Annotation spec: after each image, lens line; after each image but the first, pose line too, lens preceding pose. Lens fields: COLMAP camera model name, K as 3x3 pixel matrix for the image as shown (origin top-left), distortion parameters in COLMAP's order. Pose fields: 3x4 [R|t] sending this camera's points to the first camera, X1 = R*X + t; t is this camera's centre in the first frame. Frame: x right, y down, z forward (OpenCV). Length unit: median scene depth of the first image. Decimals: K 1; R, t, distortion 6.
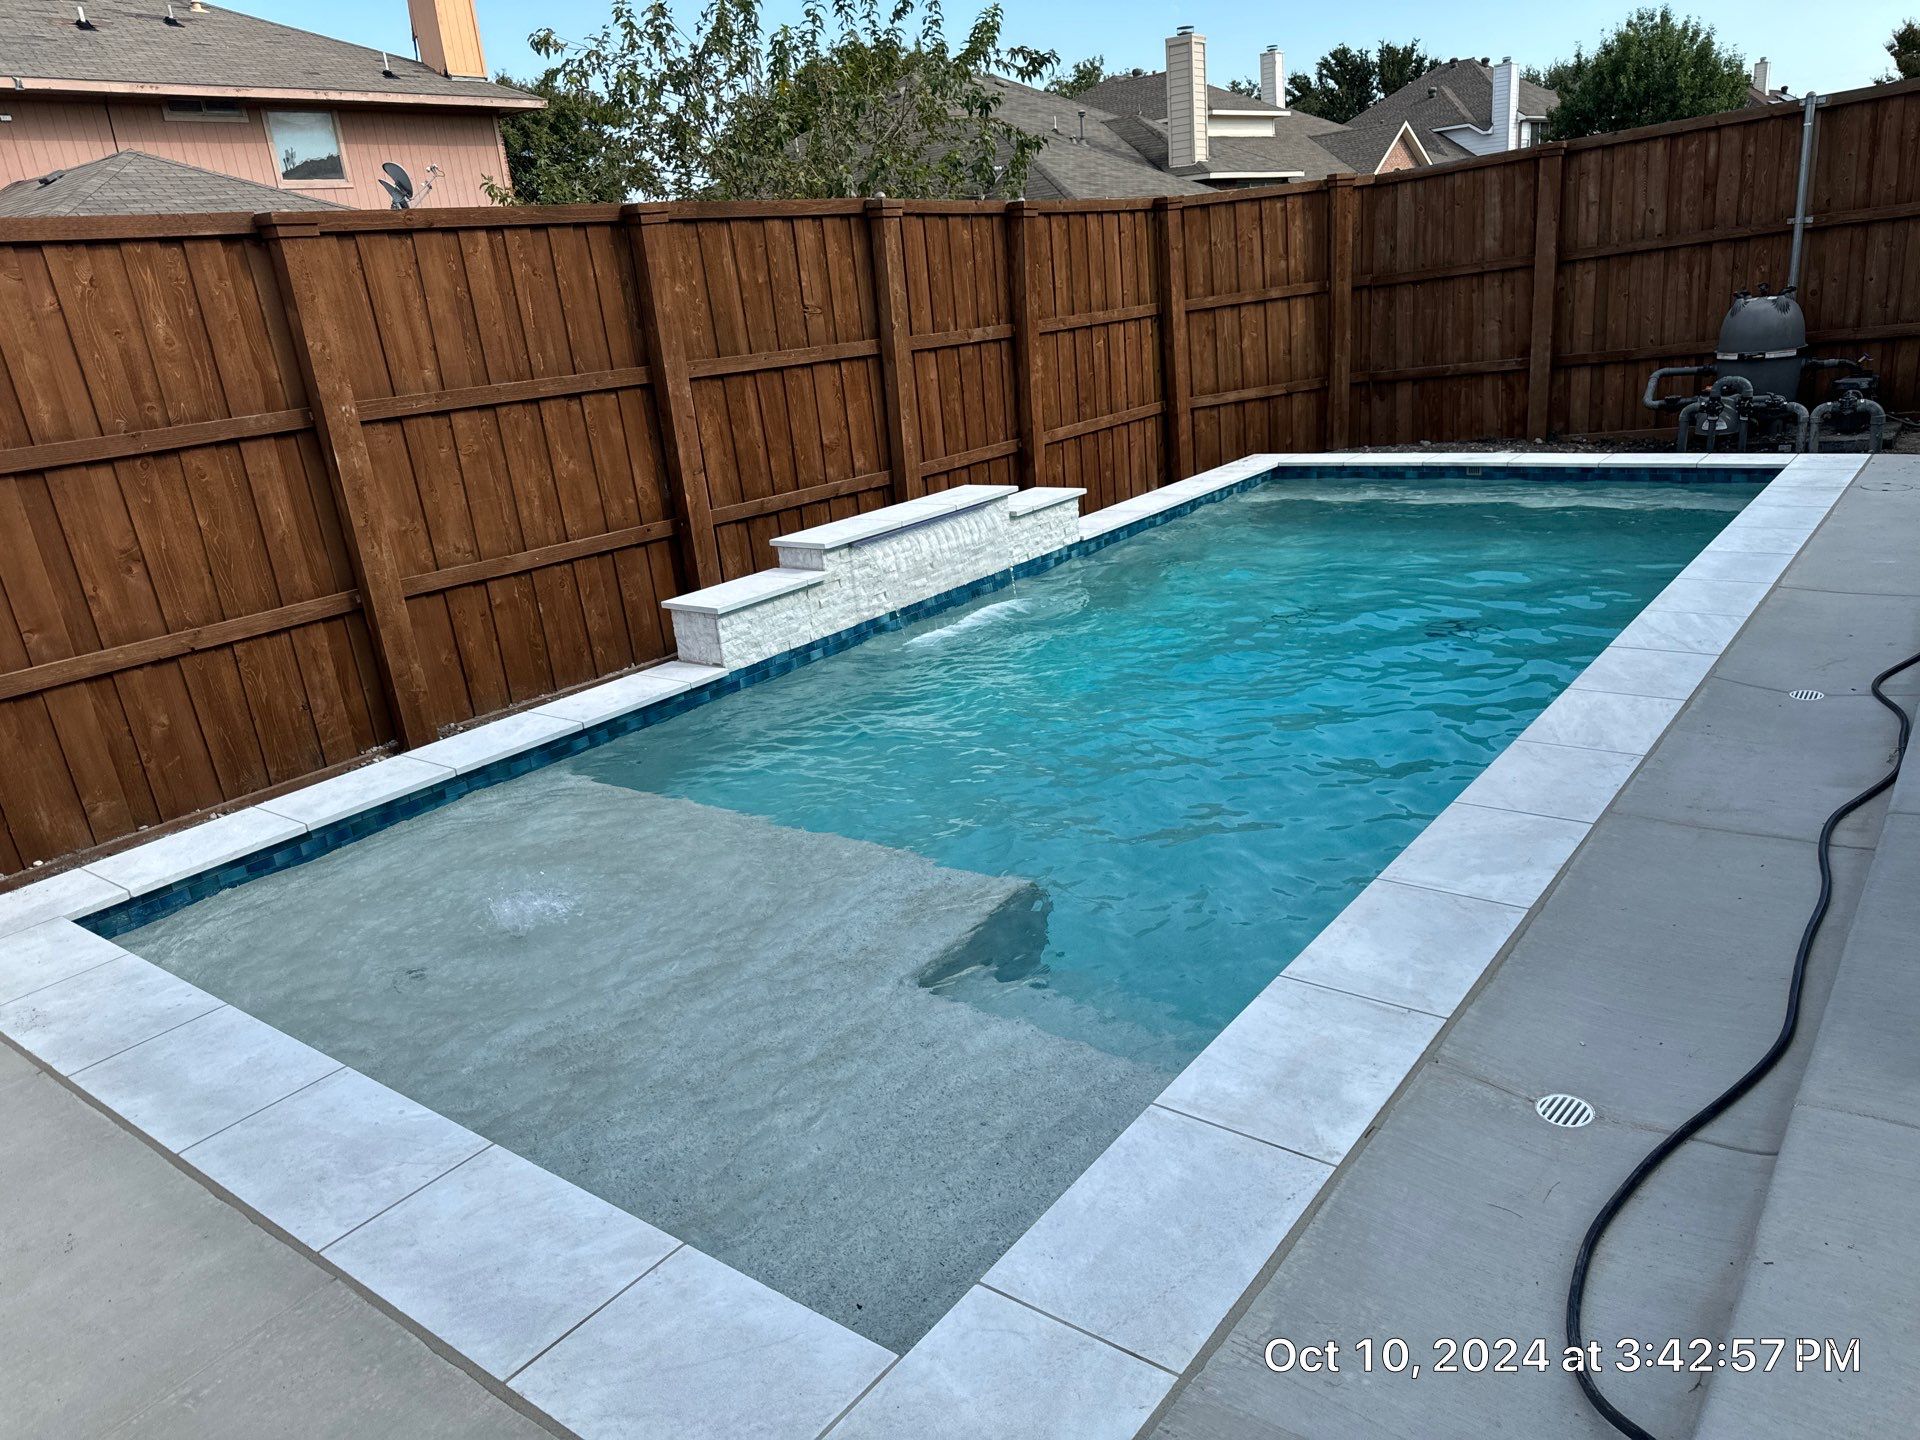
lens RADIAL K [[1348.8, 0, 949.6], [0, 1348.8, 737.4], [0, 0, 1]] dist [0.047157, -0.058413]
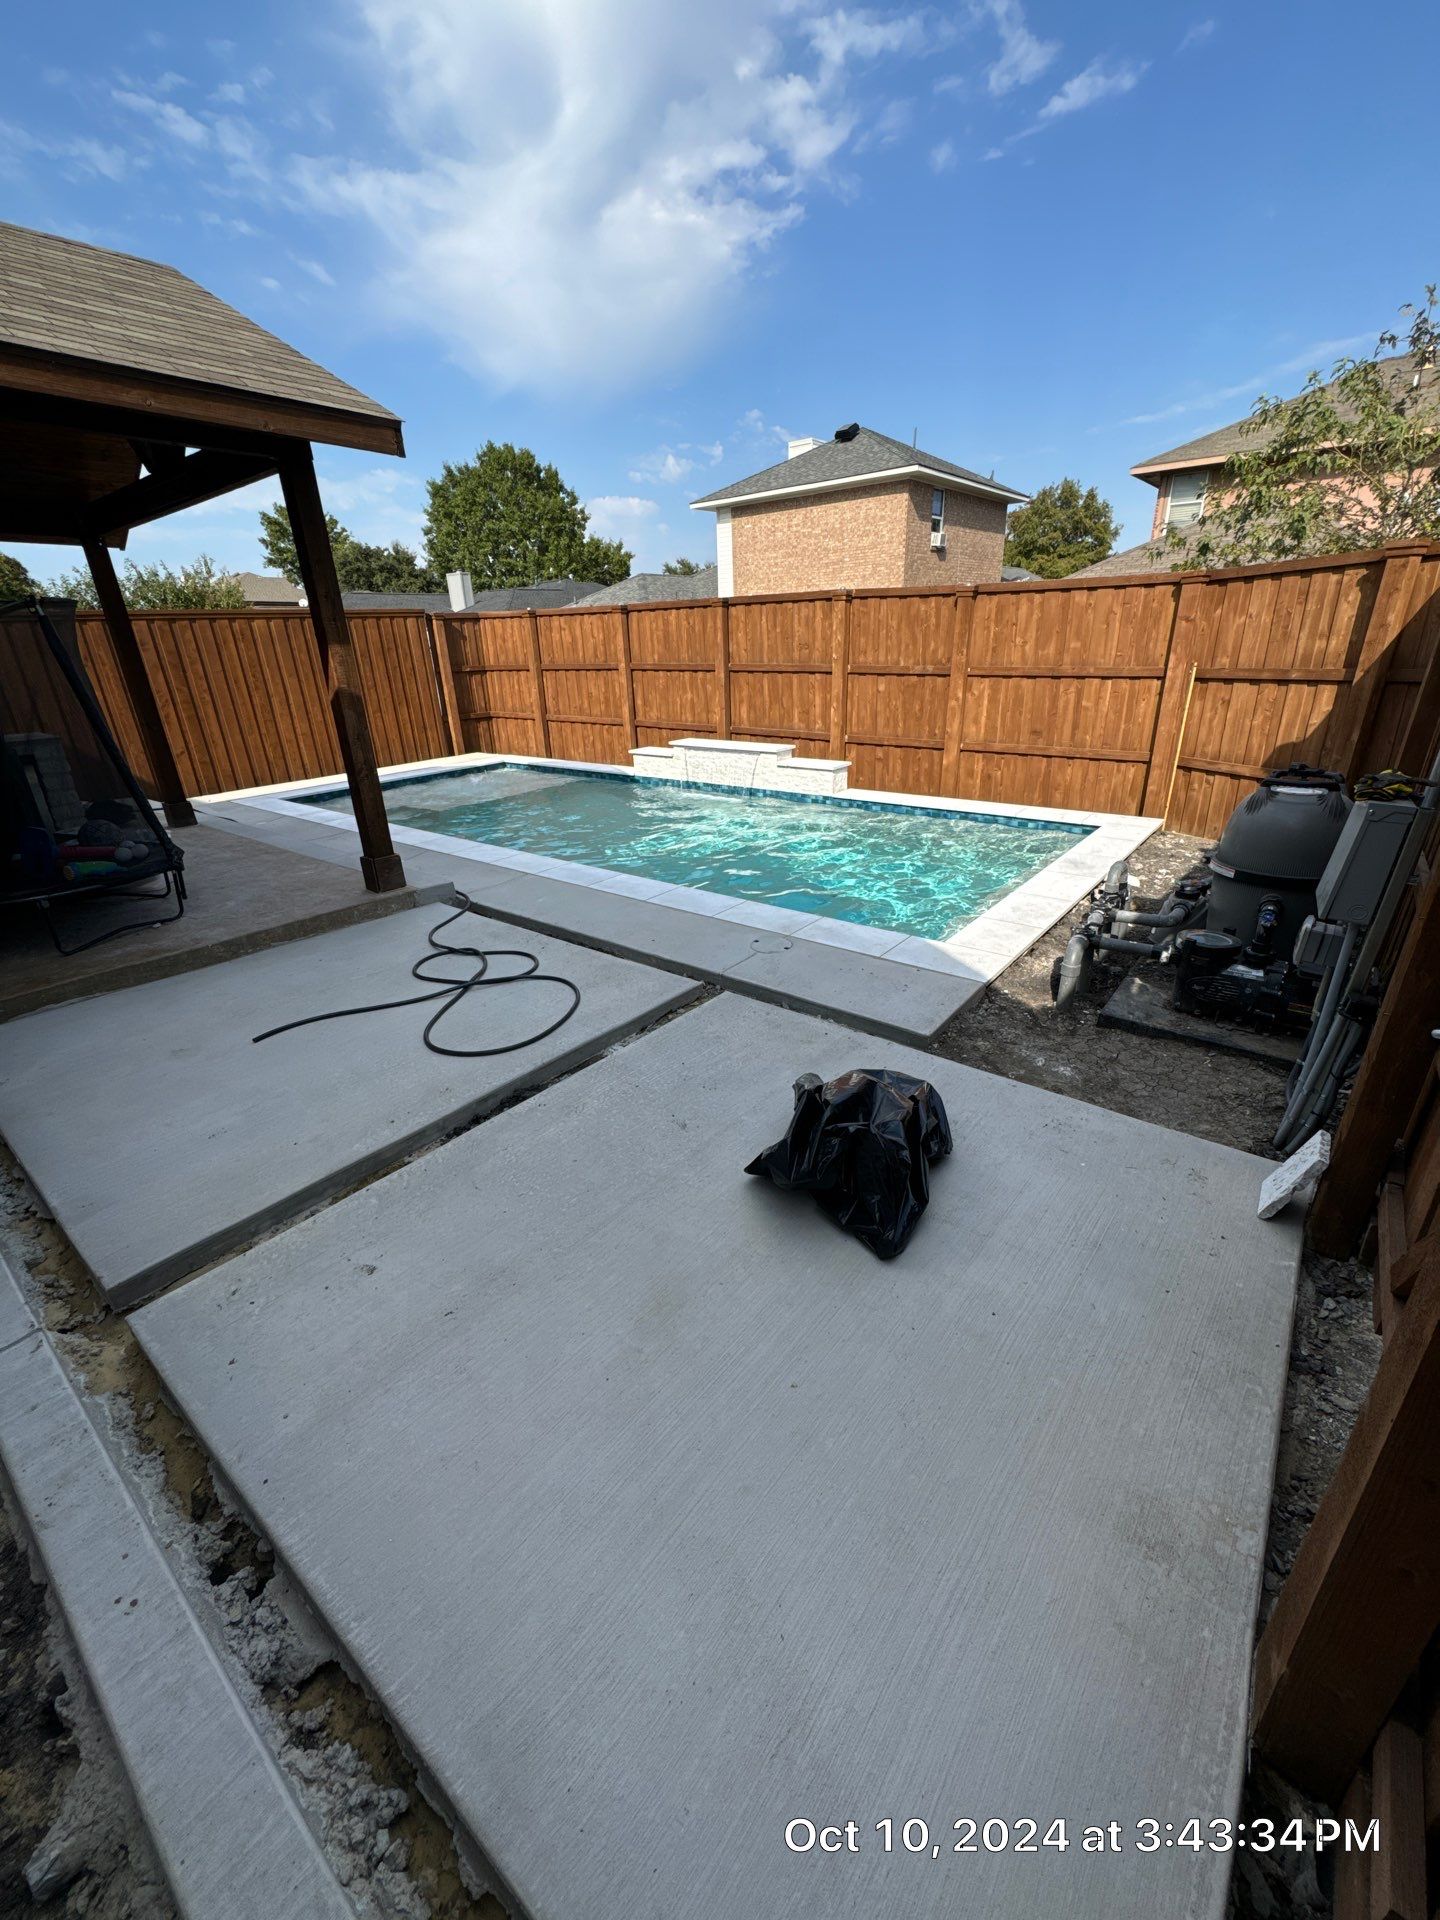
lens RADIAL K [[761.4, 0, 725.1], [0, 761.4, 958.9], [0, 0, 1]] dist [-0.003277, 0.000808]
pose [[-0.008036, 0.474855, -0.880027, 1.208548], [-0.288362, 0.841569, 0.456737, -0.430630], [0.957488, 0.257437, 0.130167, 0.900455]]
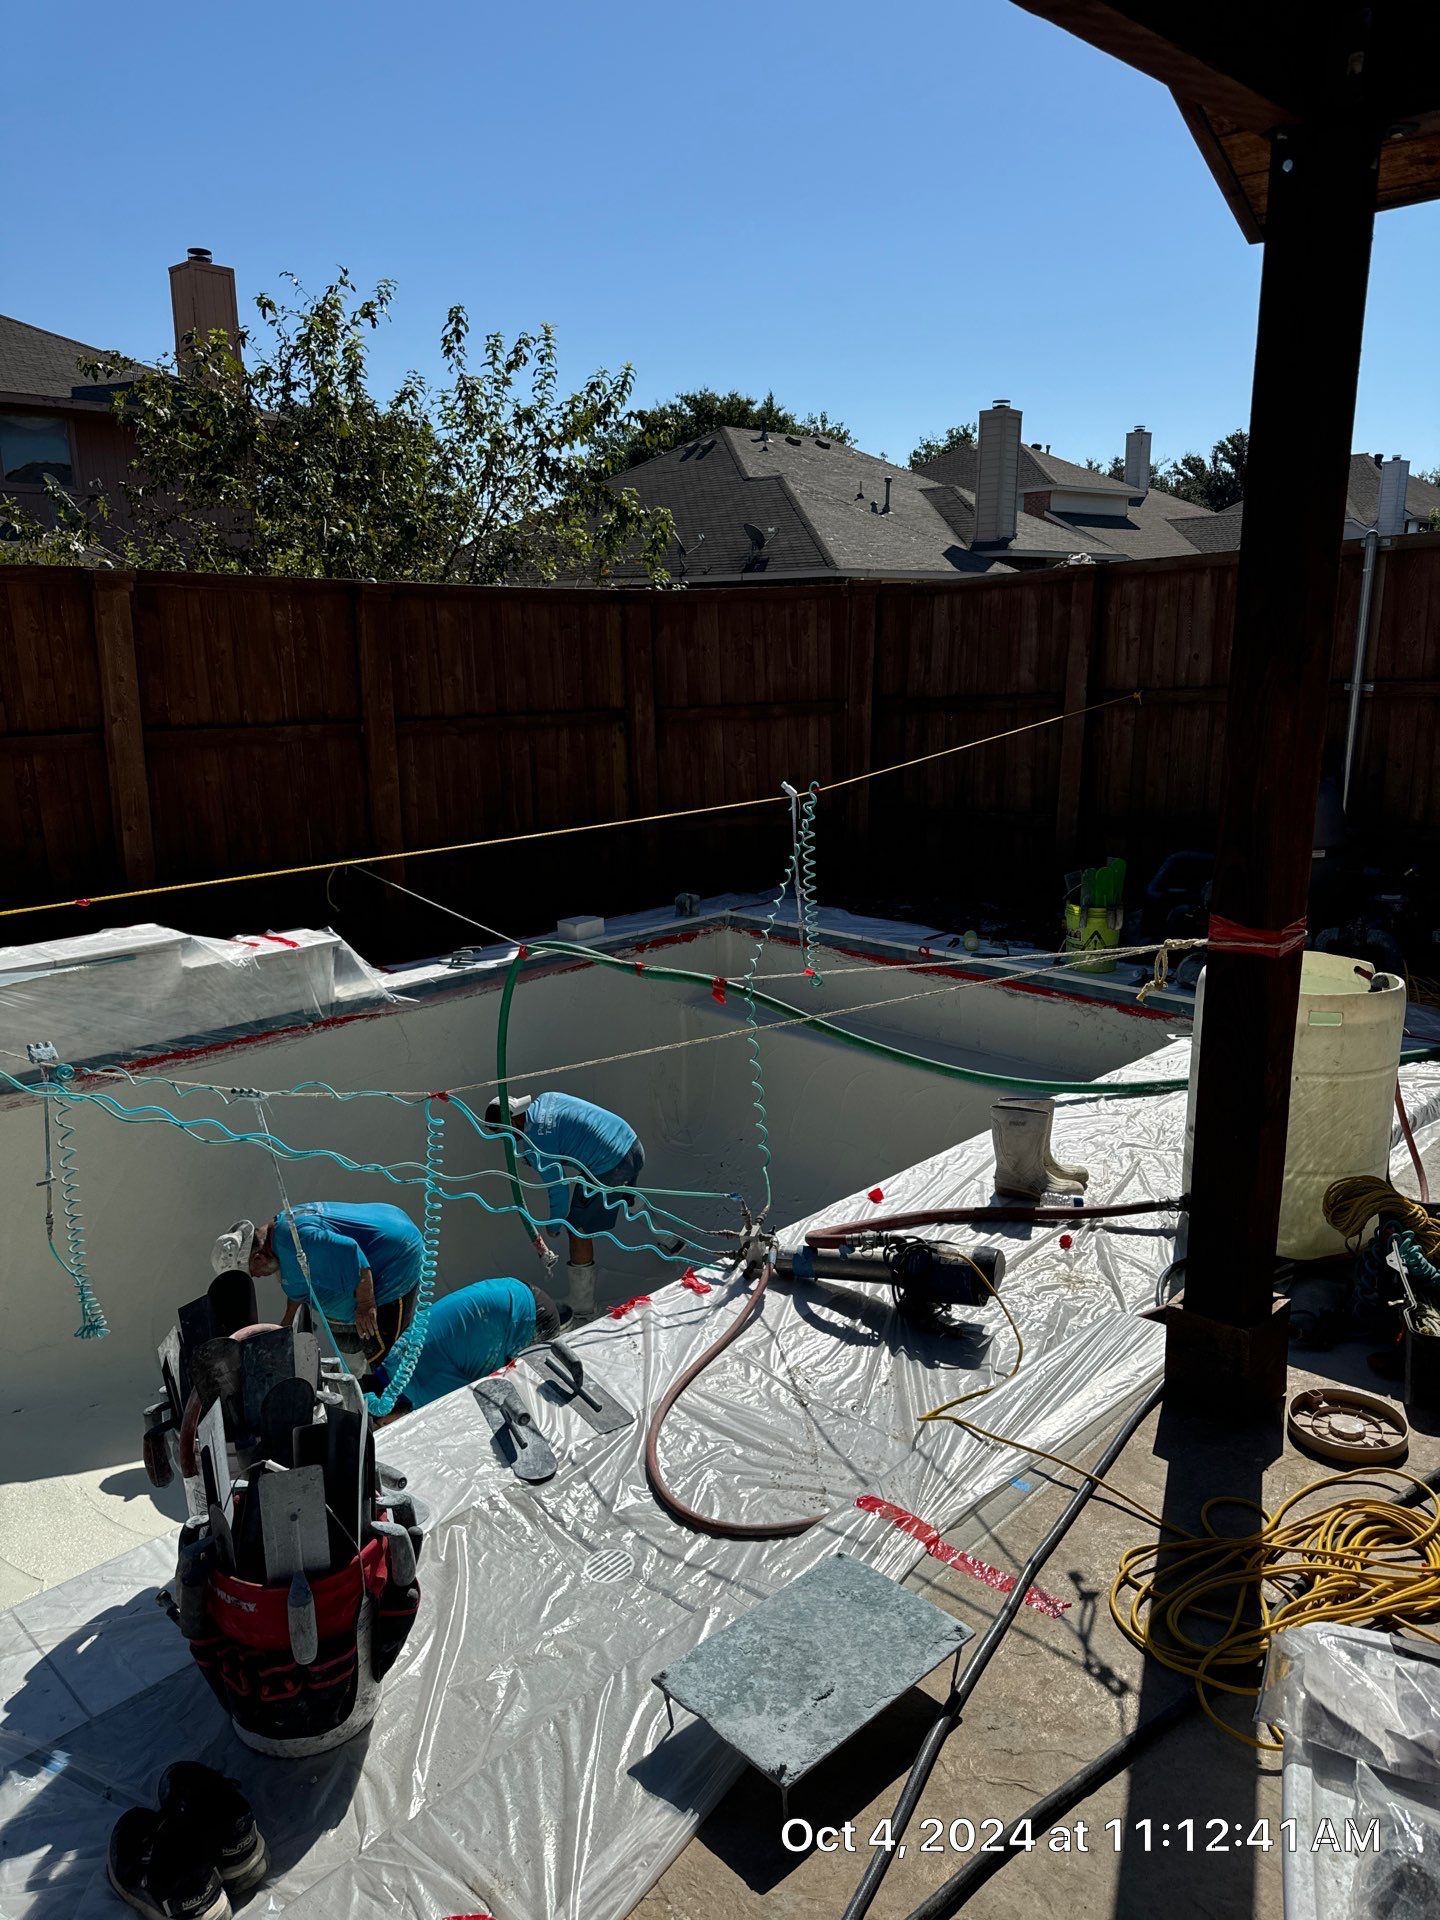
lens RADIAL K [[1348.8, 0, 711.4], [0, 1348.8, 968.8], [0, 0, 1]] dist [0.047157, -0.058413]
pose [[0.989990, 0.109187, -0.089430, 0.437760], [-0.115319, 0.991098, -0.066531, -0.155076], [0.081370, 0.076178, 0.993768, 0.248095]]
